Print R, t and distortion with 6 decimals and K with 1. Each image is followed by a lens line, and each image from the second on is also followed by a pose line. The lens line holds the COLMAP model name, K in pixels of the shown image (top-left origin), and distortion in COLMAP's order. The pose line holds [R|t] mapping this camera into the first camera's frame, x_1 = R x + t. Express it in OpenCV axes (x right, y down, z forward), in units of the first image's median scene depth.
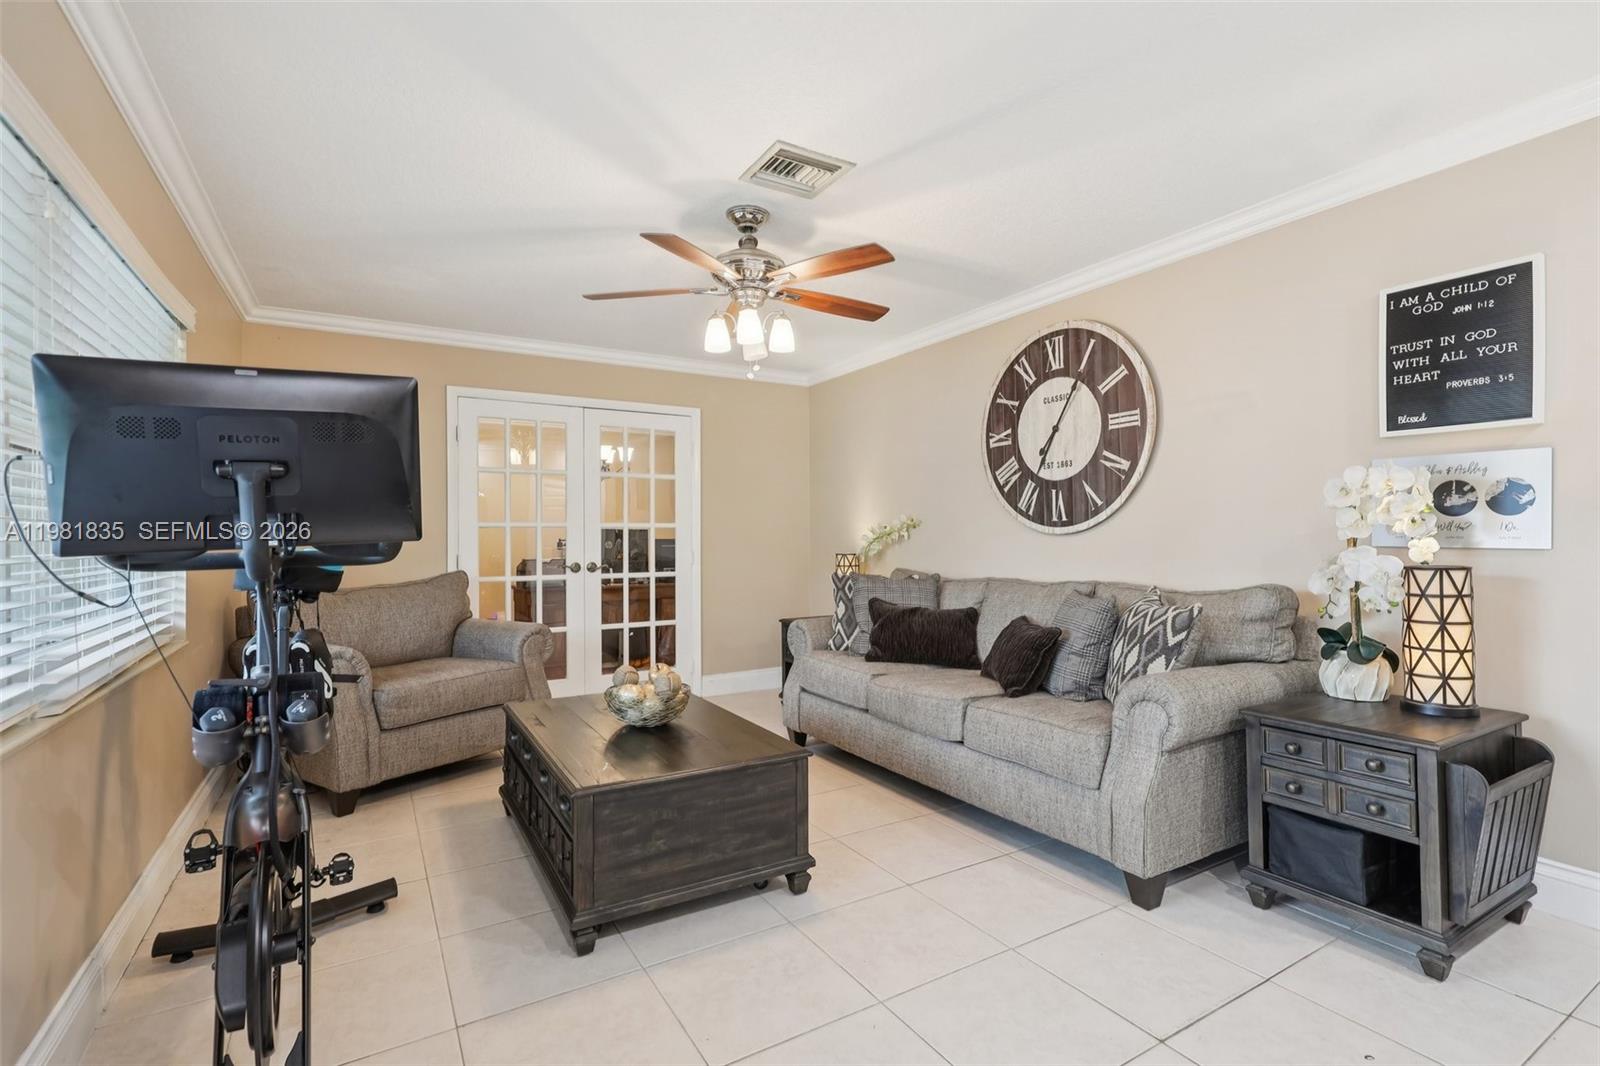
lens RADIAL K [[739.1, 0, 820.0], [0, 739.1, 555.5], [0, 0, 1]] dist [0.000405, 0.000383]
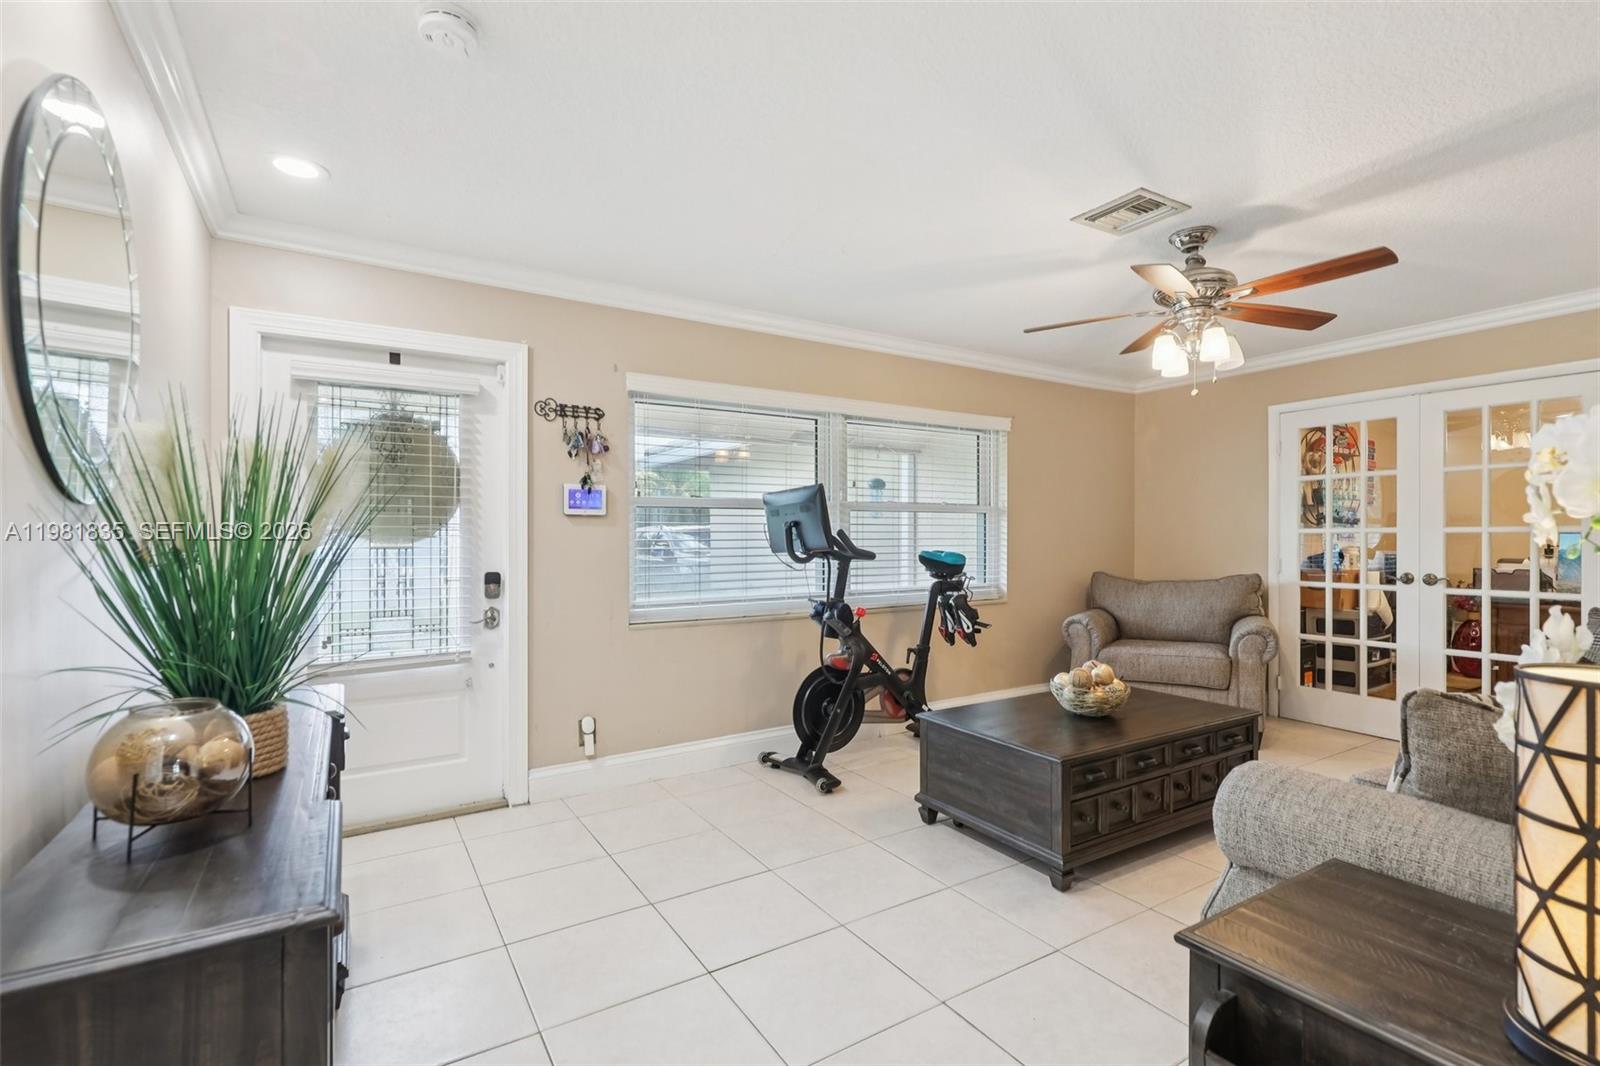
lens RADIAL K [[739.1, 0, 834.1], [0, 739.1, 541.5], [0, 0, 1]] dist [0.000405, 0.000383]
pose [[0.043749, 0.012190, -0.998968, 0.643184], [-0.022909, 0.999675, 0.011196, -0.026674], [0.998780, 0.022396, 0.044014, 0.333507]]
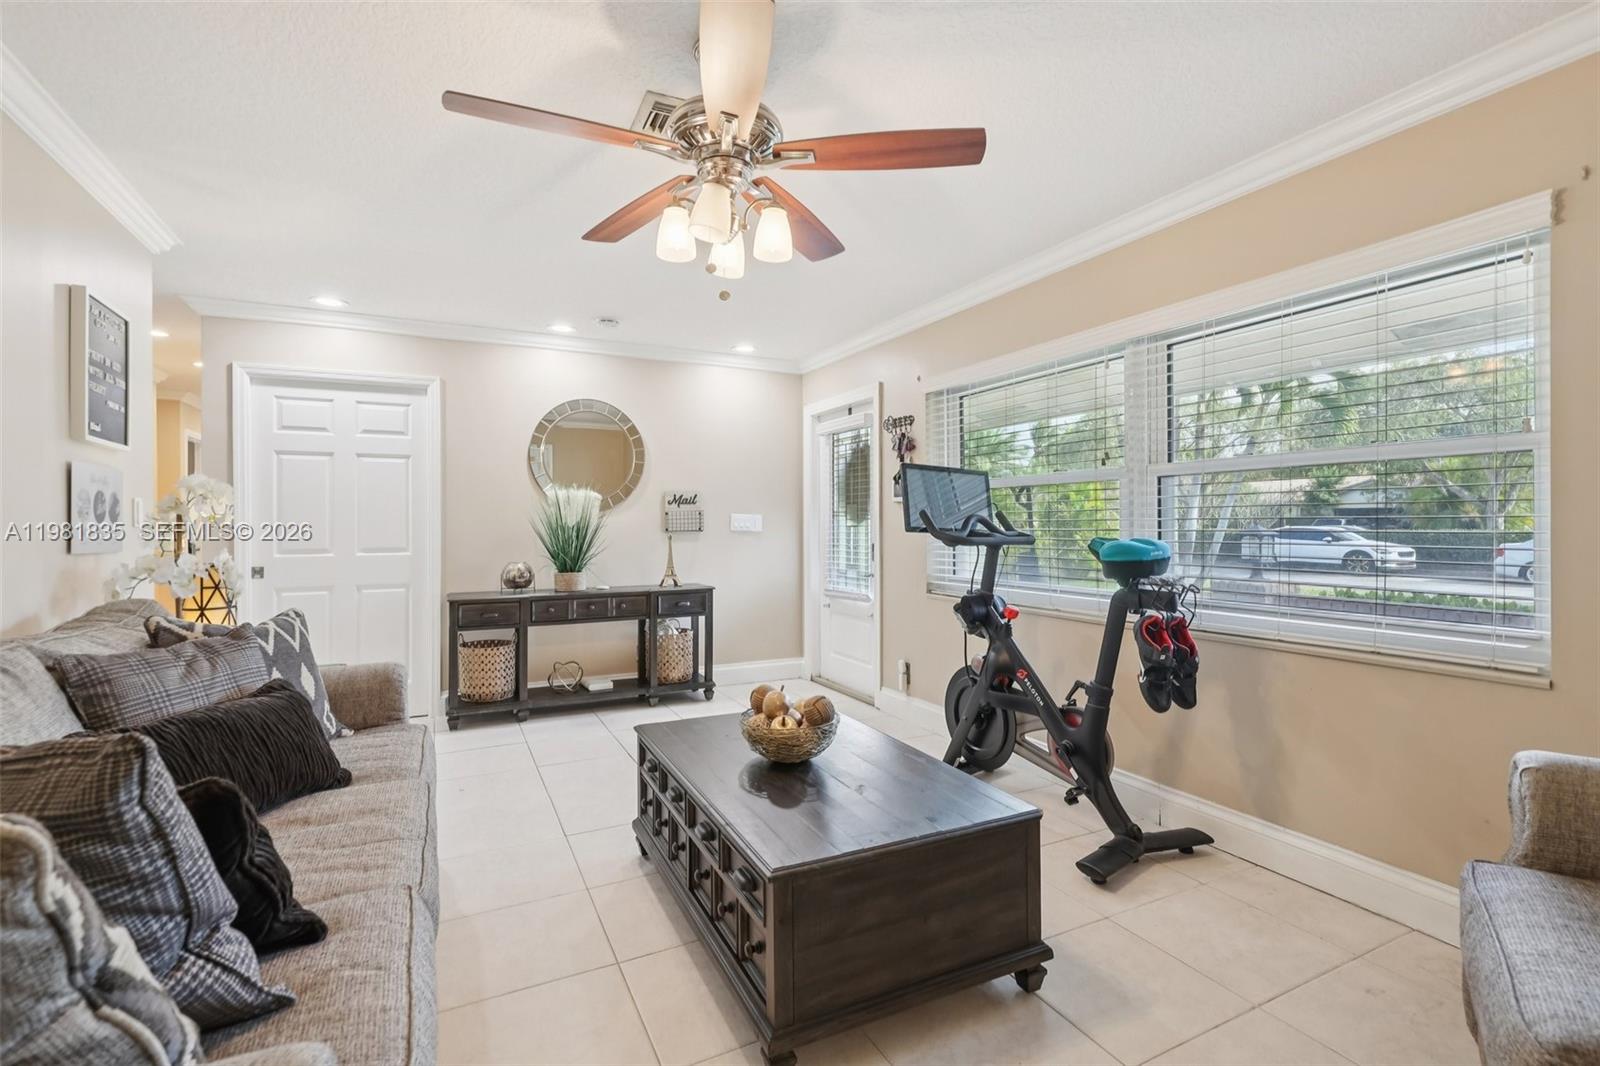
lens RADIAL K [[739.1, 0, 795.9], [0, 739.1, 525.2], [0, 0, 1]] dist [0.000405, 0.000383]
pose [[-0.997021, 0.016987, 0.075240, -0.107717], [0.019208, 0.999398, 0.028886, -0.040429], [-0.074704, 0.030245, -0.996747, 1.139811]]
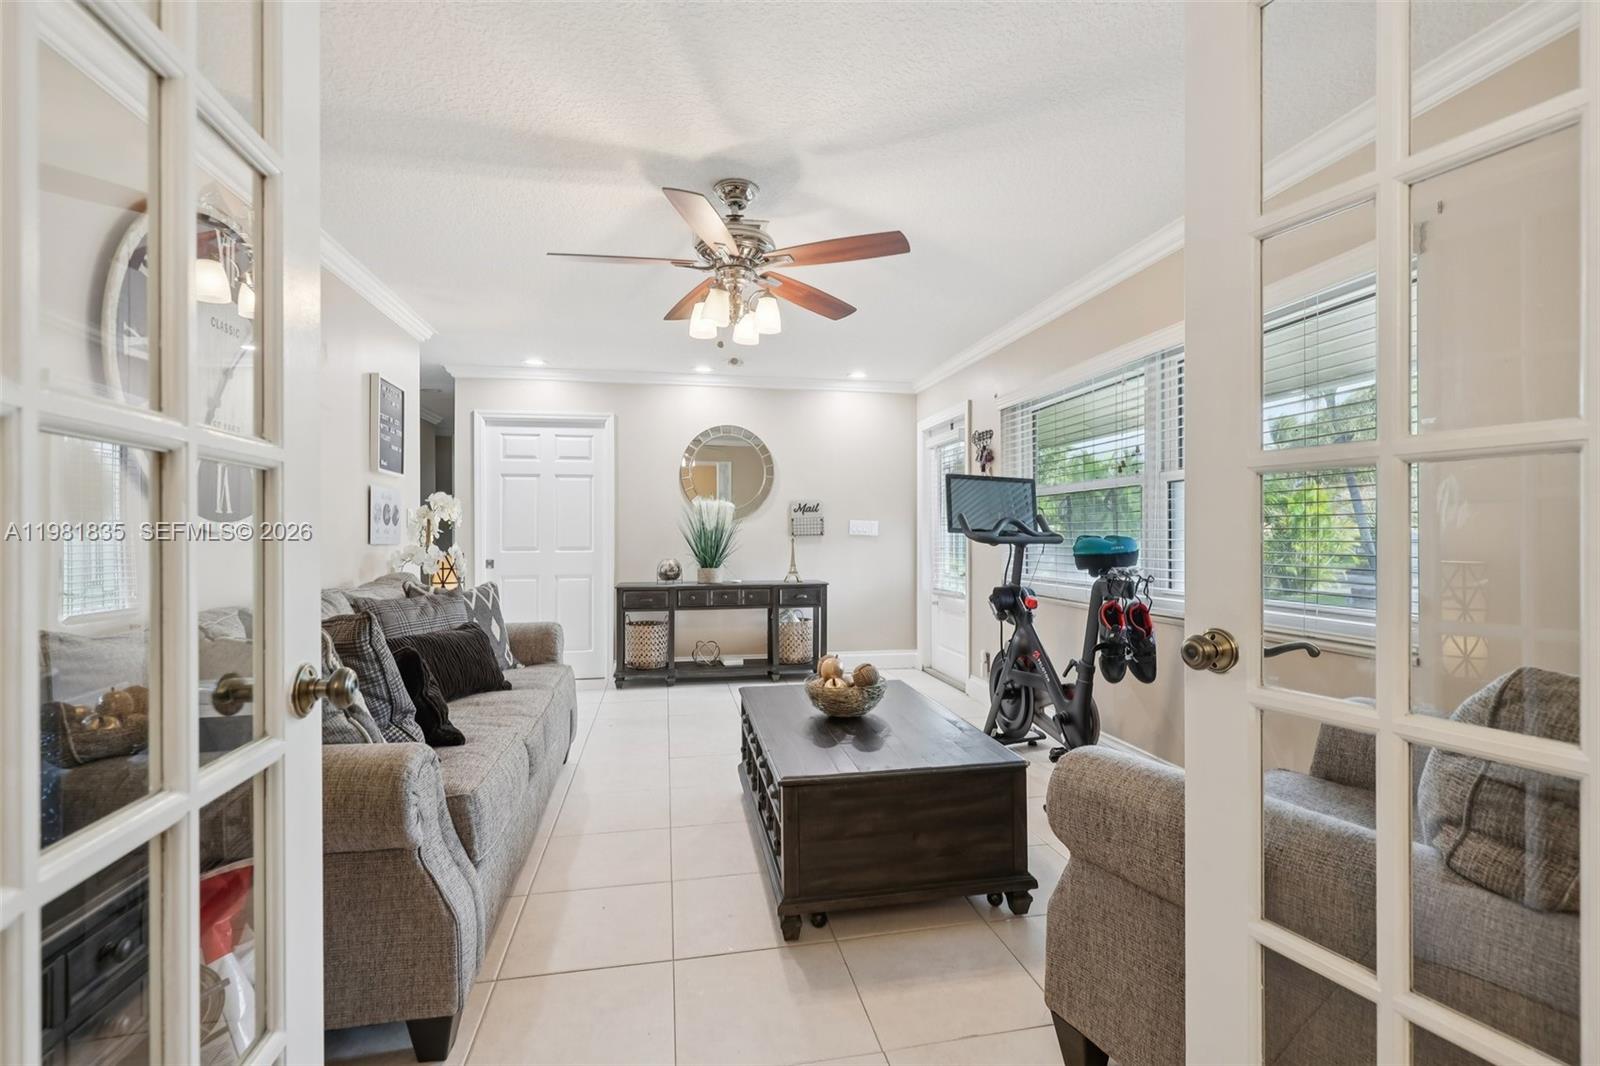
lens RADIAL K [[739.1, 0, 797.2], [0, 739.1, 534.8], [0, 0, 1]] dist [0.000405, 0.000383]
pose [[-0.938474, 0.016318, 0.344965, -0.302055], [0.025262, 0.999451, 0.021448, -0.029978], [-0.344426, 0.028843, -0.938370, 1.276056]]
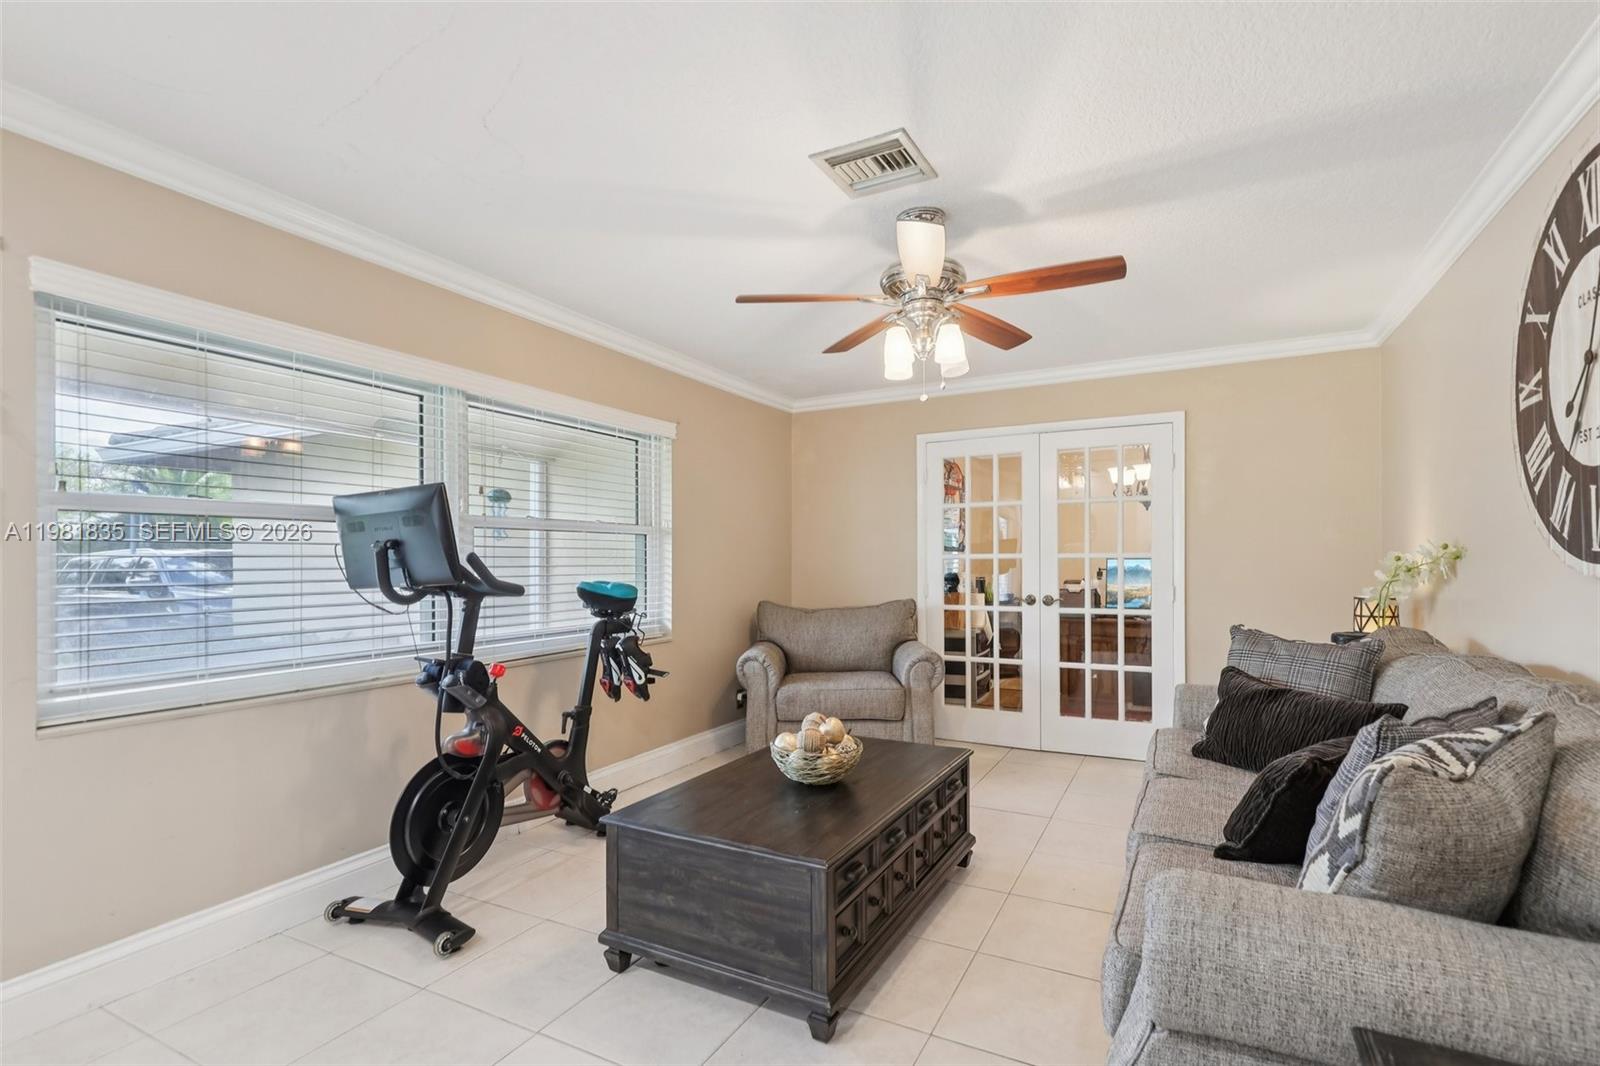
lens RADIAL K [[739.1, 0, 816.8], [0, 739.1, 560.8], [0, 0, 1]] dist [0.000405, 0.000383]
pose [[0.518511, 0.002569, -0.855067, 0.430737], [-0.019668, 0.999767, -0.008923, -0.025097], [0.854845, 0.021445, 0.518440, 0.310166]]
